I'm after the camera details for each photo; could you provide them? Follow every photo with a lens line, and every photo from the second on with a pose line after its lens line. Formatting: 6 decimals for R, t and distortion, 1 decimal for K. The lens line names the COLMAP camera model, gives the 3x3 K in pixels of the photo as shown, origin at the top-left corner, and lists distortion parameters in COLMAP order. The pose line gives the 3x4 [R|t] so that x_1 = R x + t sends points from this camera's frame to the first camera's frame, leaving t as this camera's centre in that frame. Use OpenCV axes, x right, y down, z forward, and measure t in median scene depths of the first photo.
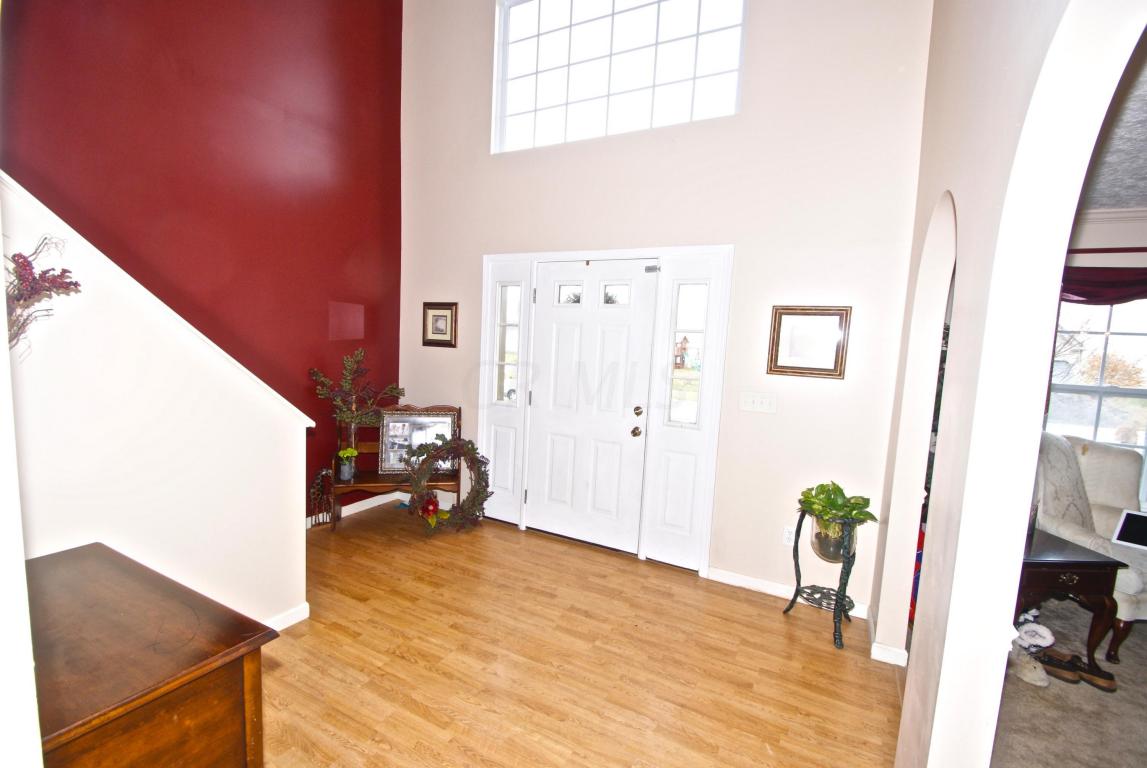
lens RADIAL K [[498.7, 0, 568.5], [0, 498.7, 381.9], [0, 0, 1]] dist [0.000942, -0.000477]
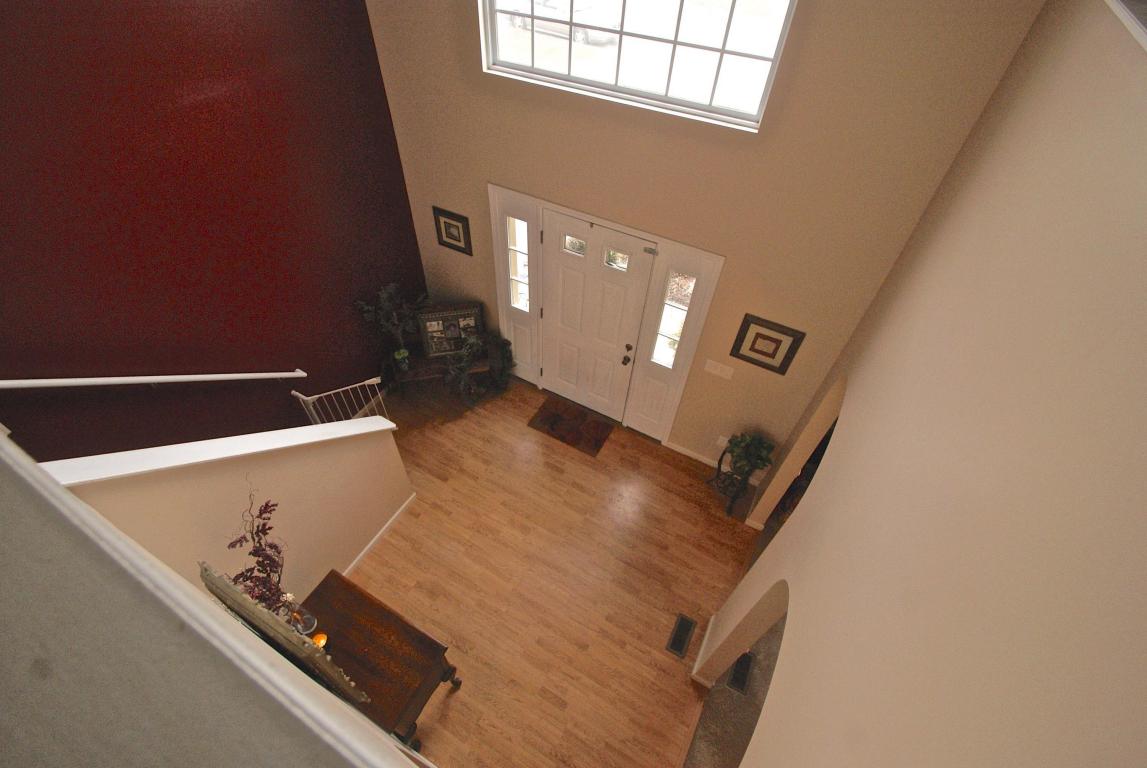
lens RADIAL K [[498.7, 0, 572.1], [0, 498.7, 386.7], [0, 0, 1]] dist [0.000942, -0.000477]
pose [[0.999681, 0.014035, -0.020977, 0.028070], [0.003510, 0.745735, 0.666233, -0.777078], [0.024994, -0.666094, 0.745449, 0.003691]]
